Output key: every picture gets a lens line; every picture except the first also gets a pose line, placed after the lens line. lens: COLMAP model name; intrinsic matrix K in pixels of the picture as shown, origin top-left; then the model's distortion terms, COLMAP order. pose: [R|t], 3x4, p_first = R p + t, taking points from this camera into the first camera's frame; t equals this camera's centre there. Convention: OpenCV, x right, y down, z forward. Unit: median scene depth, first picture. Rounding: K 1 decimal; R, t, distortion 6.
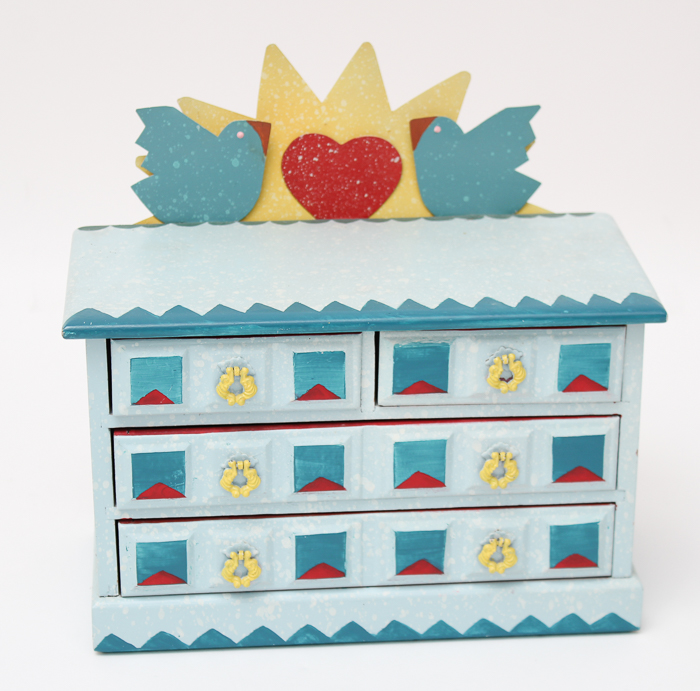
lens RADIAL K [[1915.7, 0, 348.1], [0, 1915.7, 344.7], [0, 0, 1]] dist [0.018048, 0.000000]
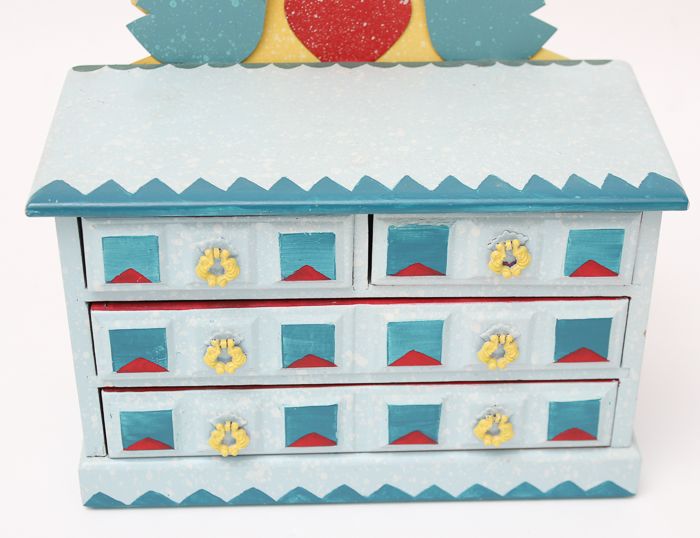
lens RADIAL K [[1337.8, 0, 363.1], [0, 1337.8, 244.3], [0, 0, 1]] dist [0.001220, 0.000000]
pose [[0.998972, 0.029401, -0.034500, 0.032723], [-0.023168, 0.985361, 0.168900, -0.095690], [0.038961, -0.167928, 0.985029, 0.347857]]
